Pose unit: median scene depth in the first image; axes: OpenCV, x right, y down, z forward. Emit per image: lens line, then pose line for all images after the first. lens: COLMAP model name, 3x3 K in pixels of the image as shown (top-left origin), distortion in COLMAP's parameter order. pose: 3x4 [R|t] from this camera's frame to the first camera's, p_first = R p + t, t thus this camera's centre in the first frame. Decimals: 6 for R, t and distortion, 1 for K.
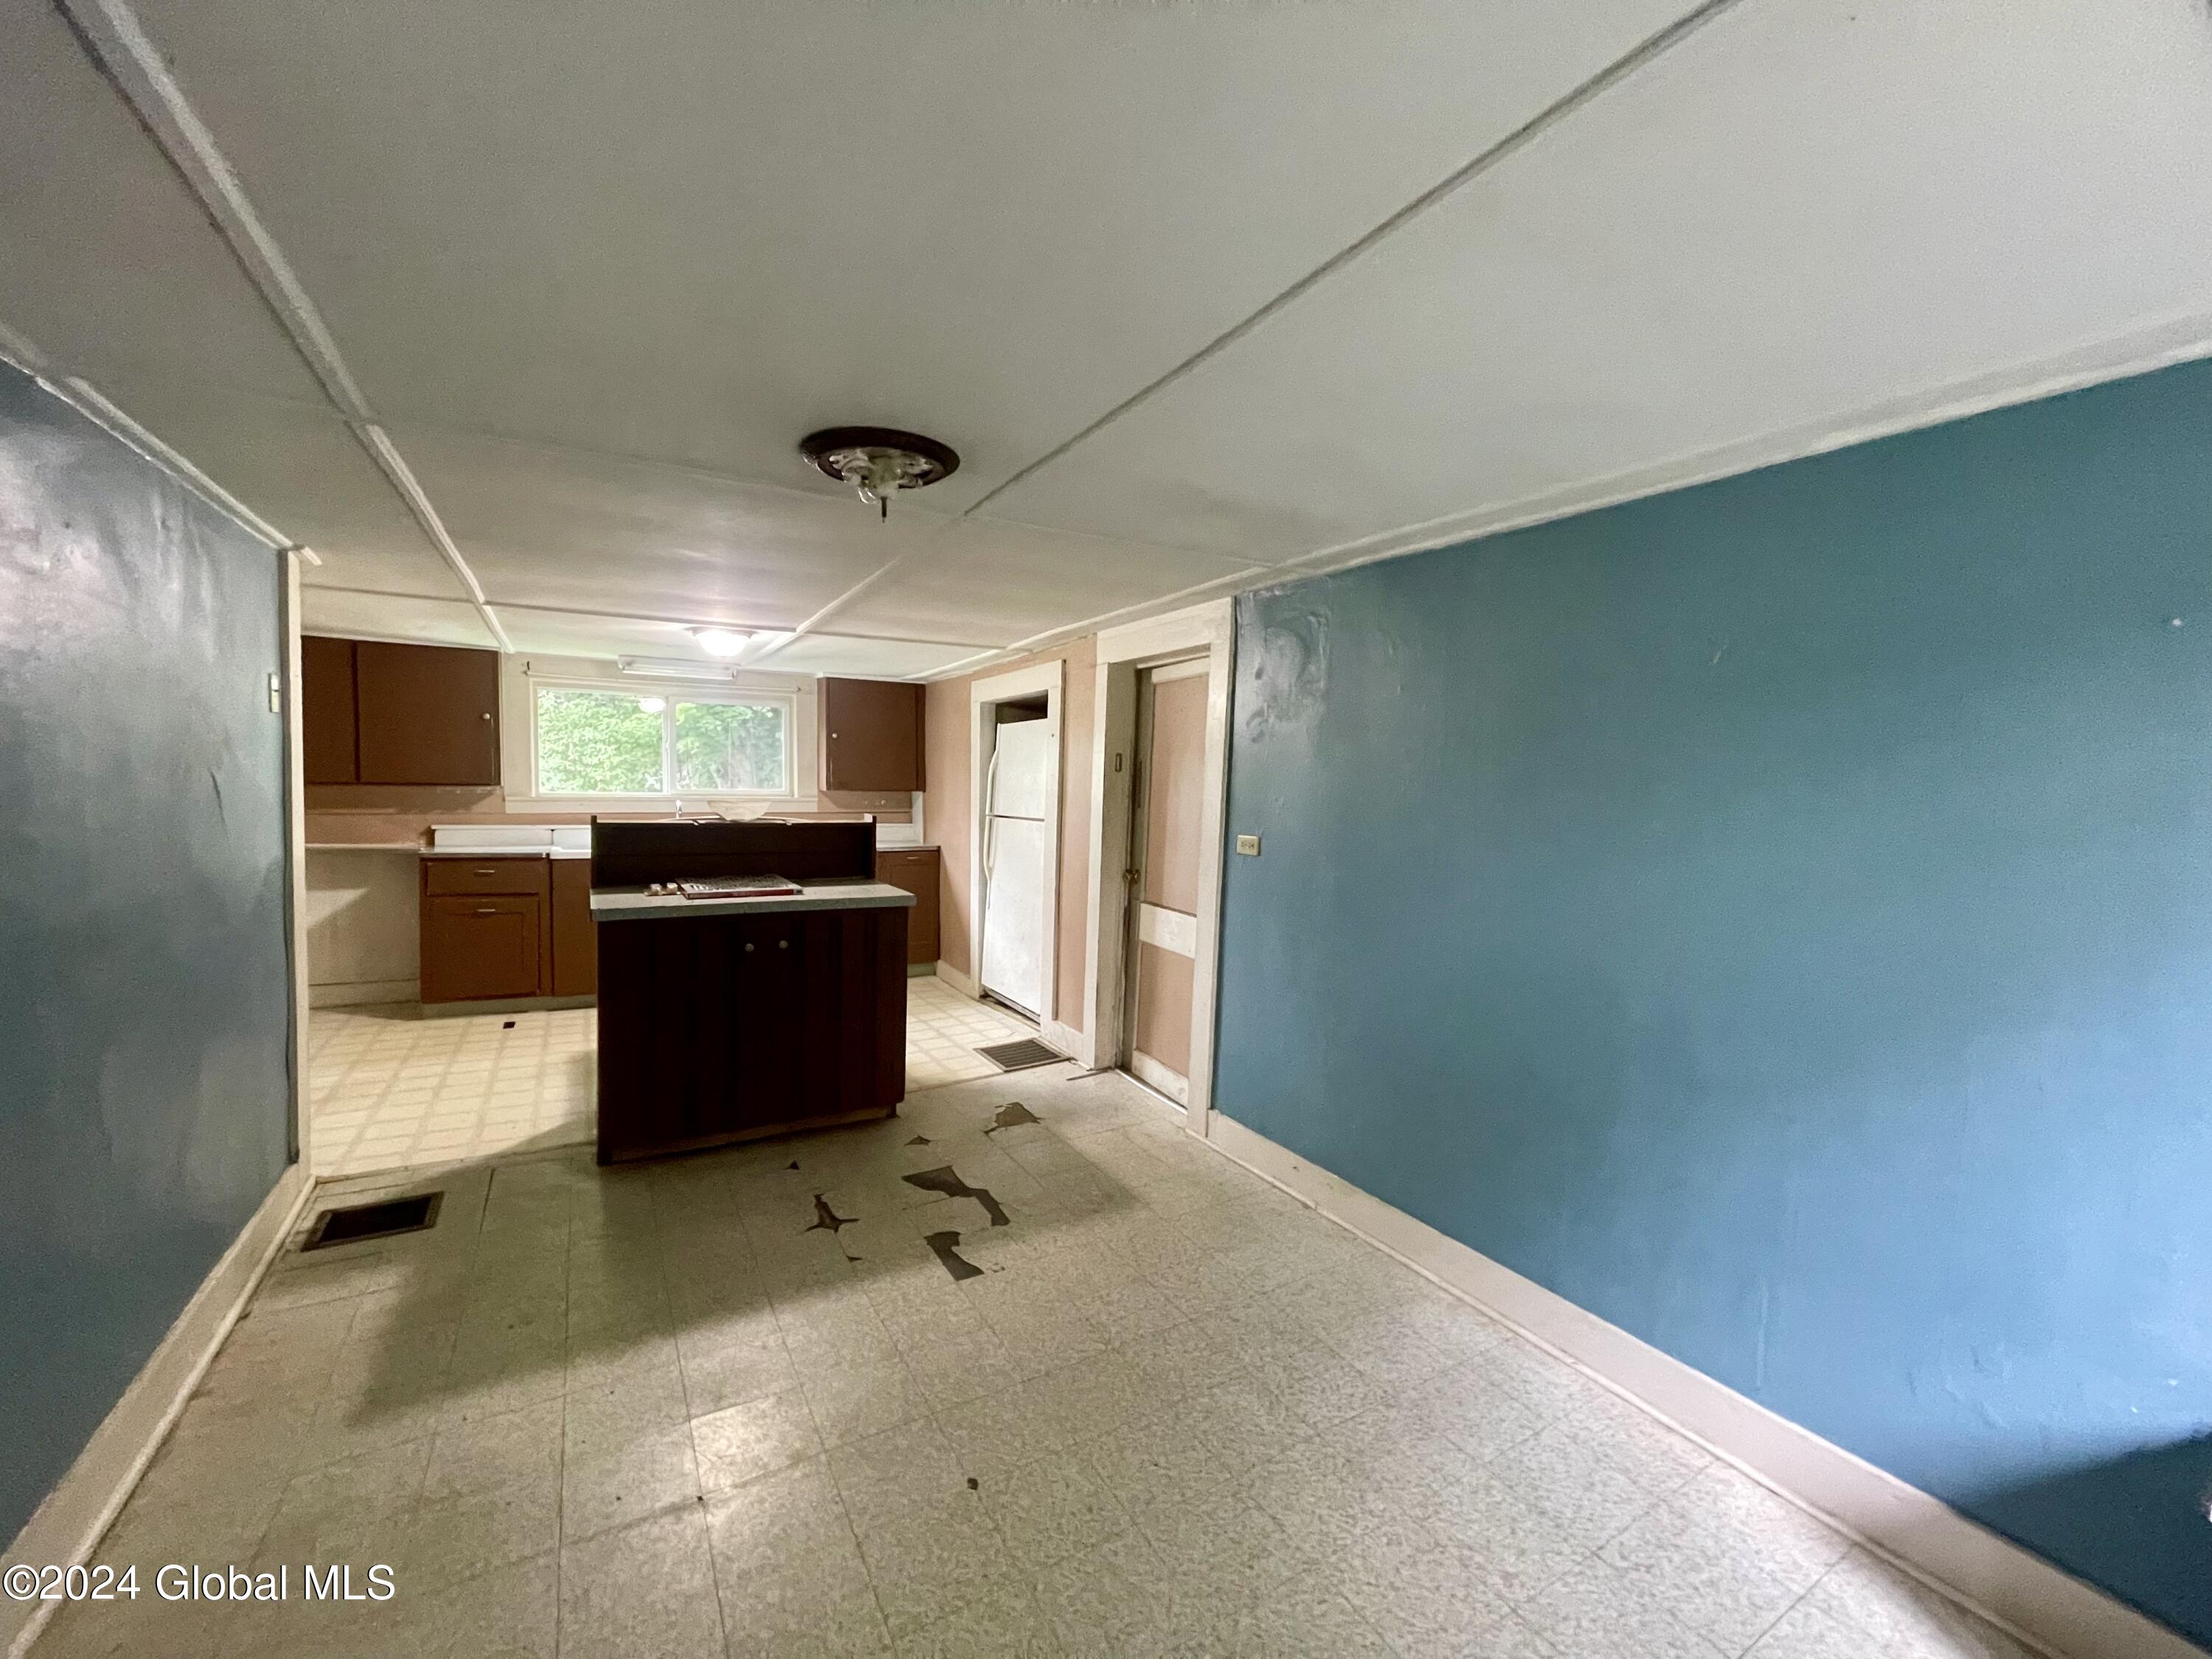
lens RADIAL K [[887.0, 0, 1113.9], [0, 887.0, 832.7], [0, 0, 1]] dist [-0.003612, 0.000117]
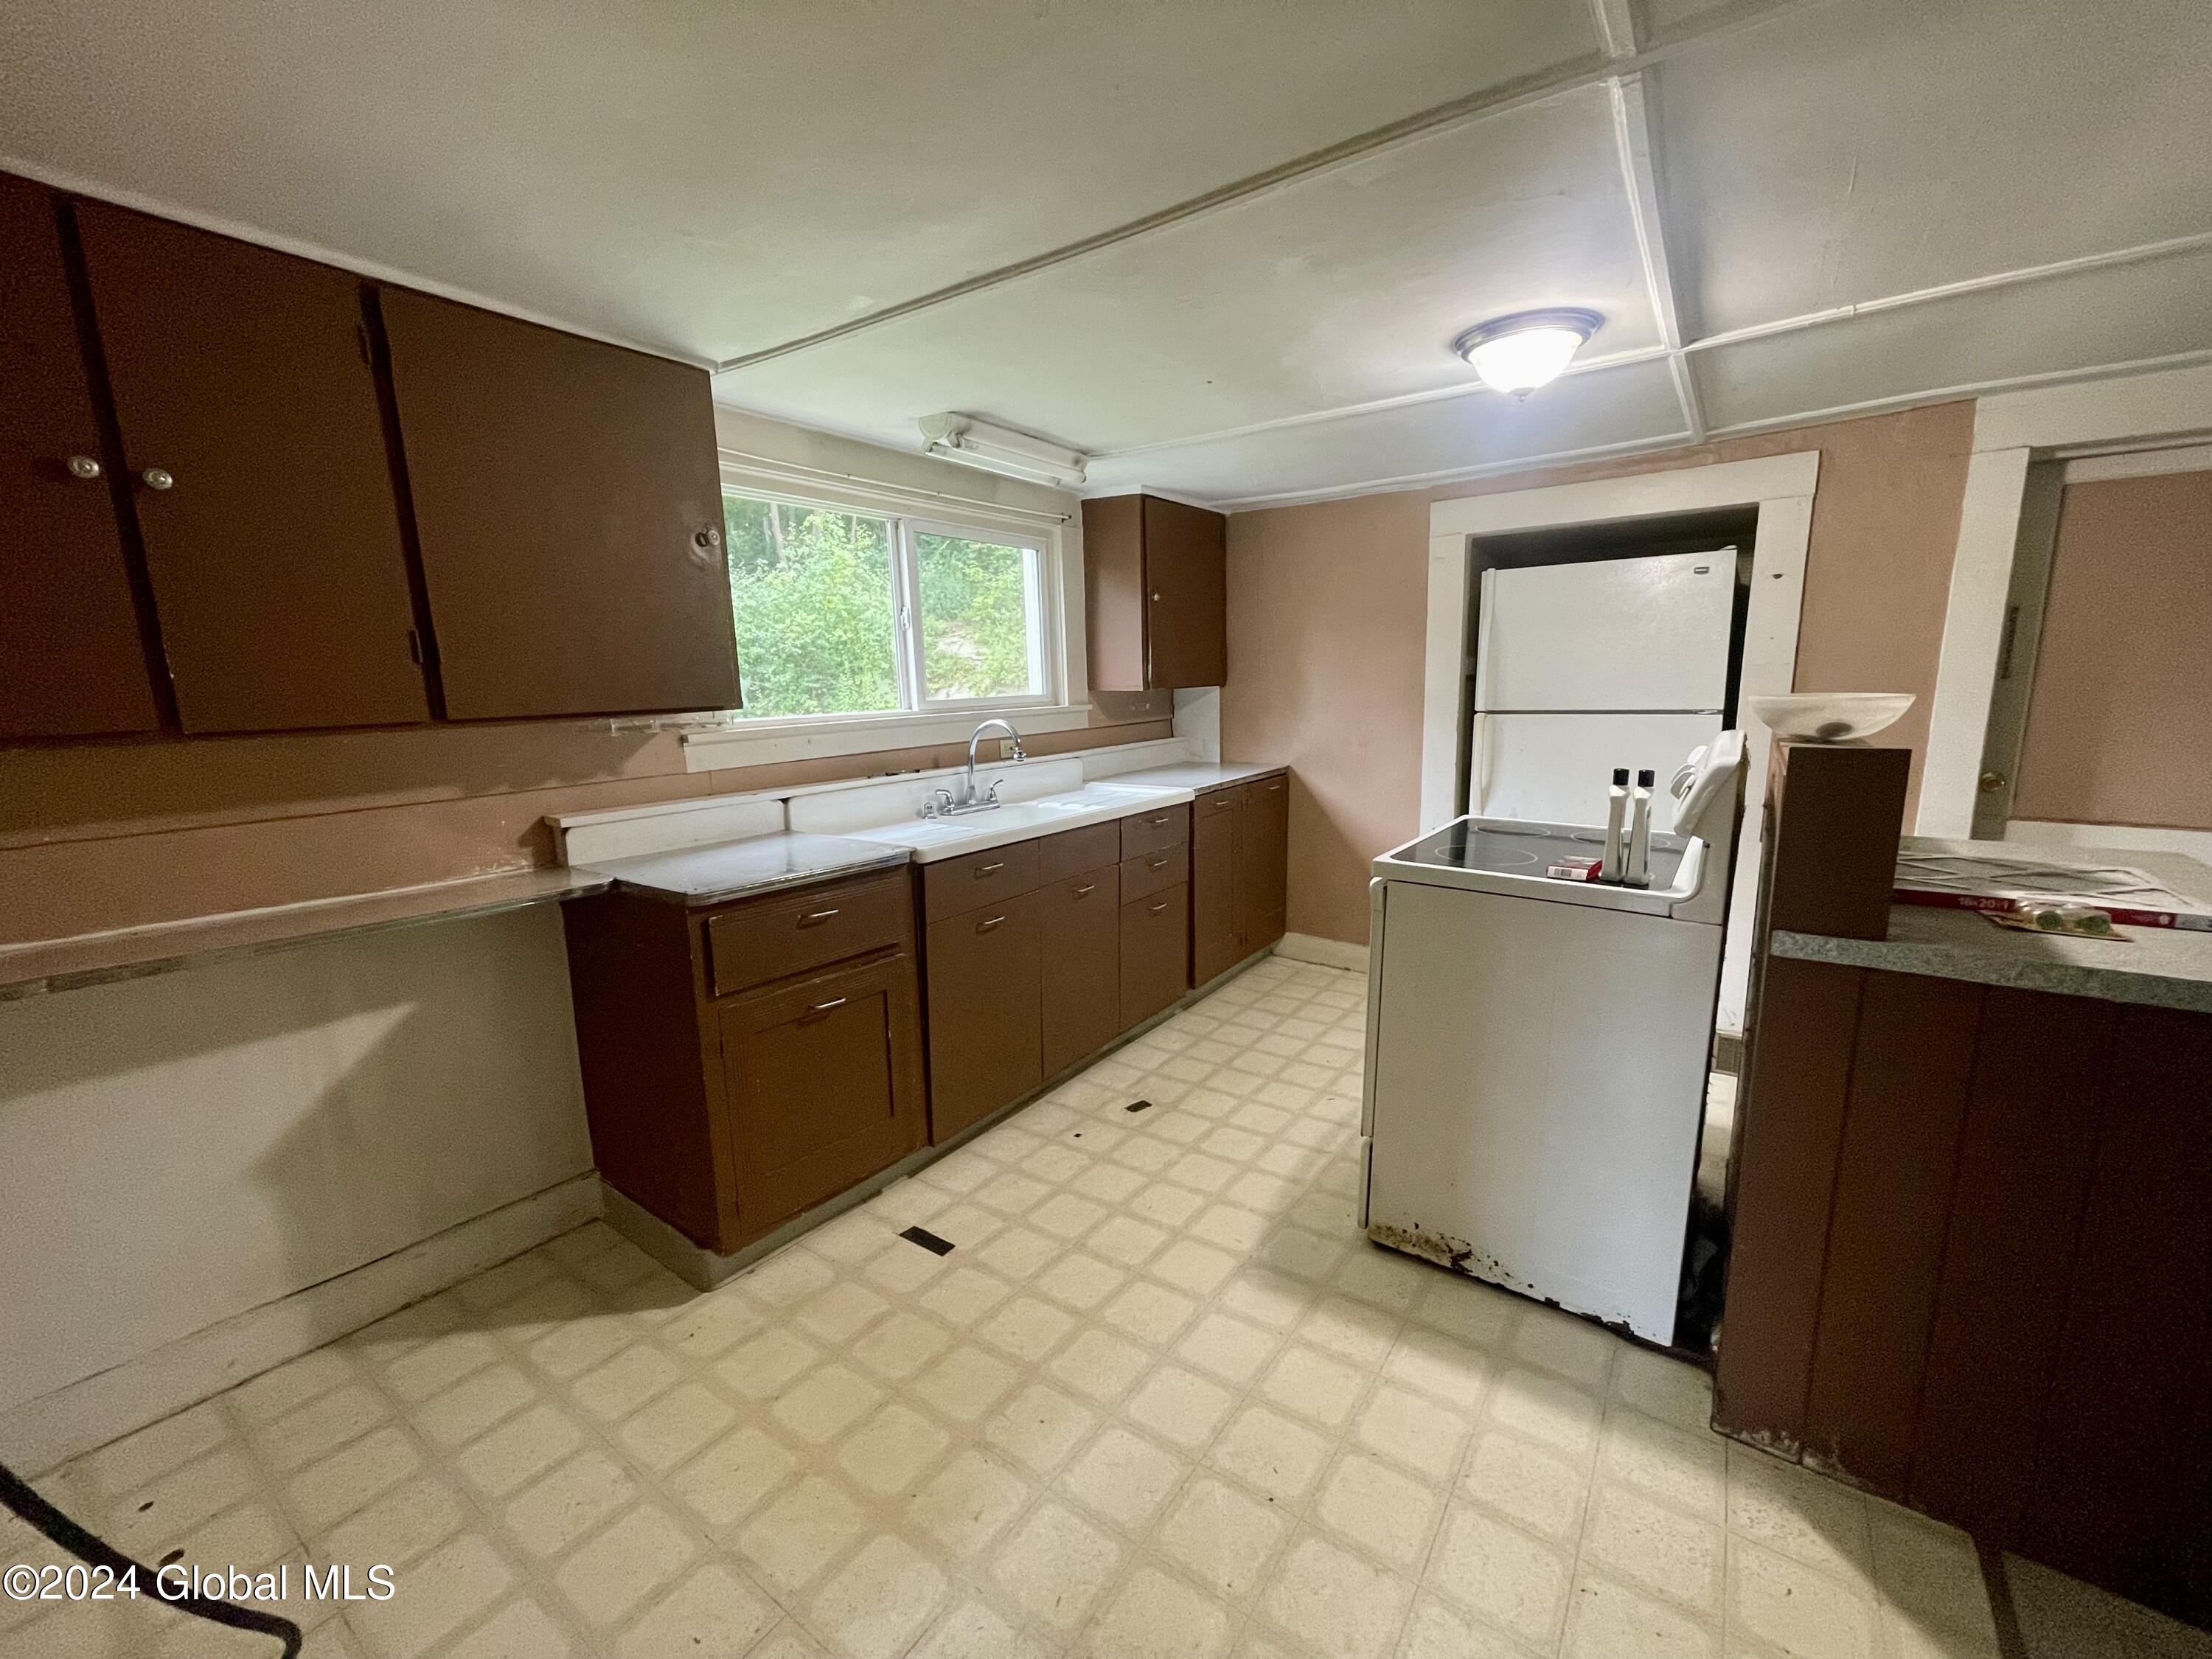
lens RADIAL K [[887.0, 0, 1114.0], [0, 887.0, 823.5], [0, 0, 1]] dist [-0.003612, 0.000117]
pose [[0.910717, -0.110669, 0.397927, -0.760879], [0.067866, 0.990435, 0.120133, -0.040025], [-0.407416, -0.082402, 0.909517, 0.578208]]
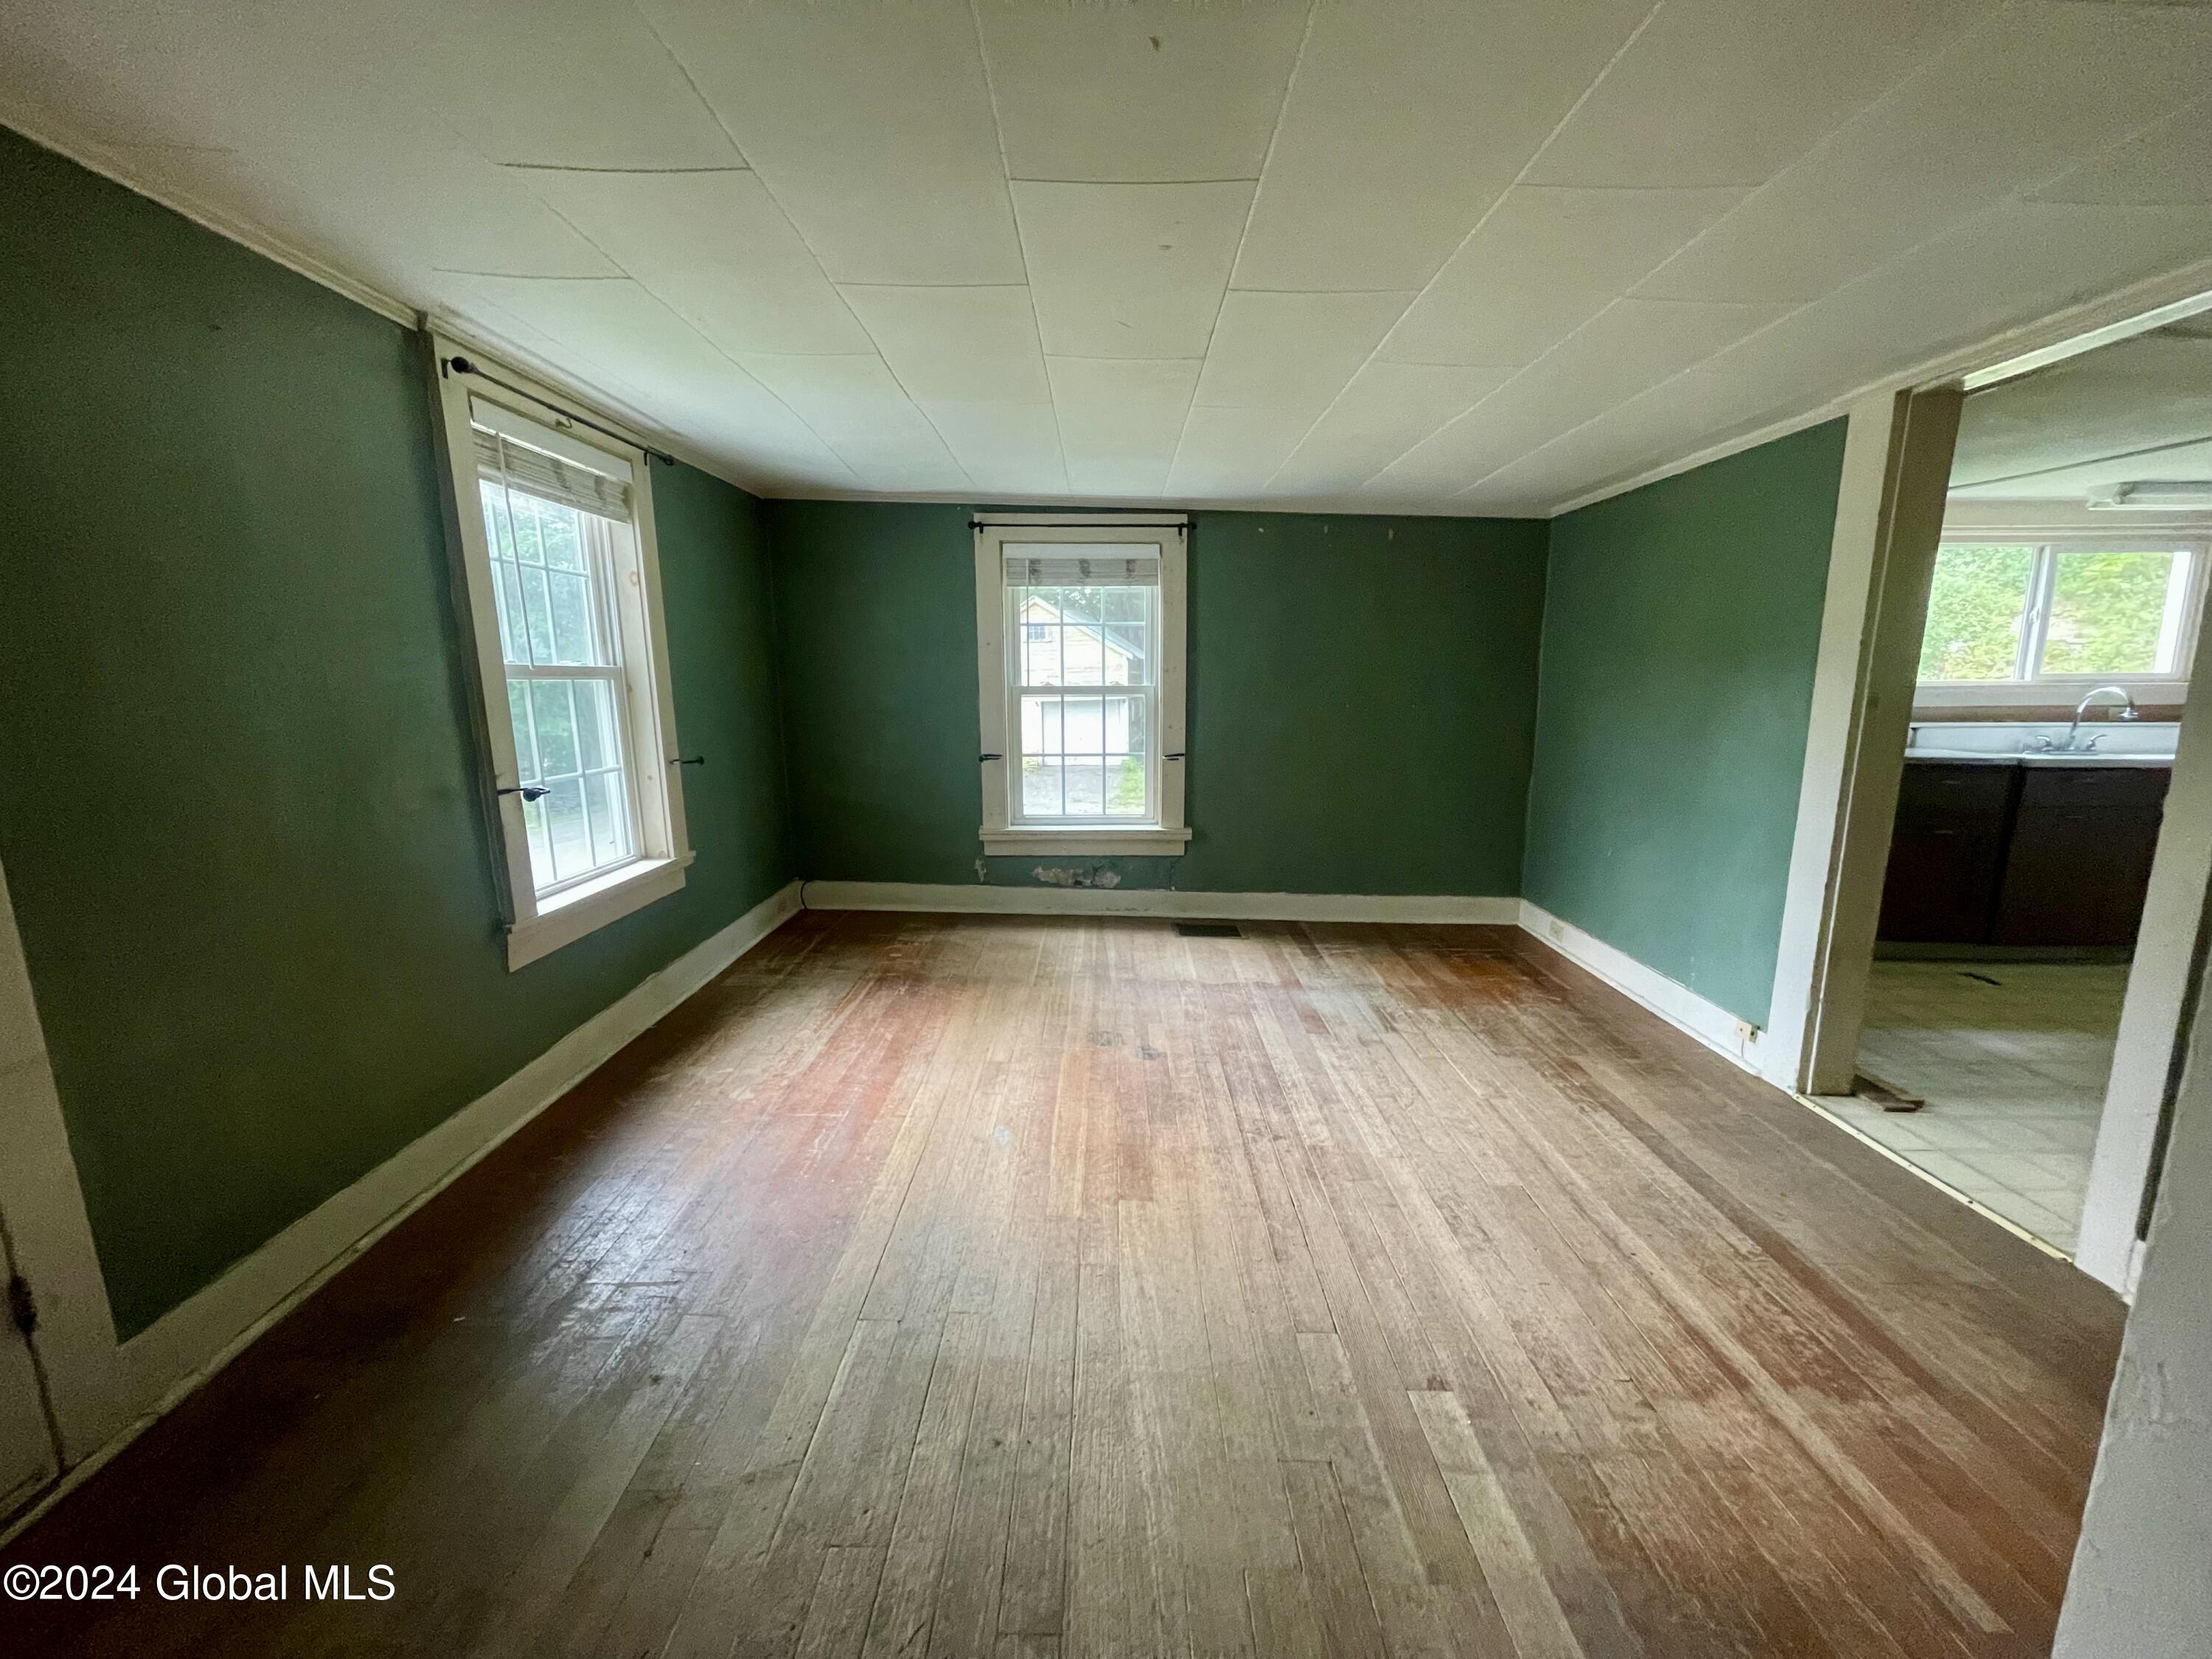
lens RADIAL K [[887.0, 0, 1111.0], [0, 887.0, 835.8], [0, 0, 1]] dist [-0.003612, 0.000117]
pose [[0.857476, 0.056461, -0.511417, -0.963181], [0.000530, 0.993863, 0.110613, 0.004232], [0.514524, -0.095120, 0.852184, -0.048799]]
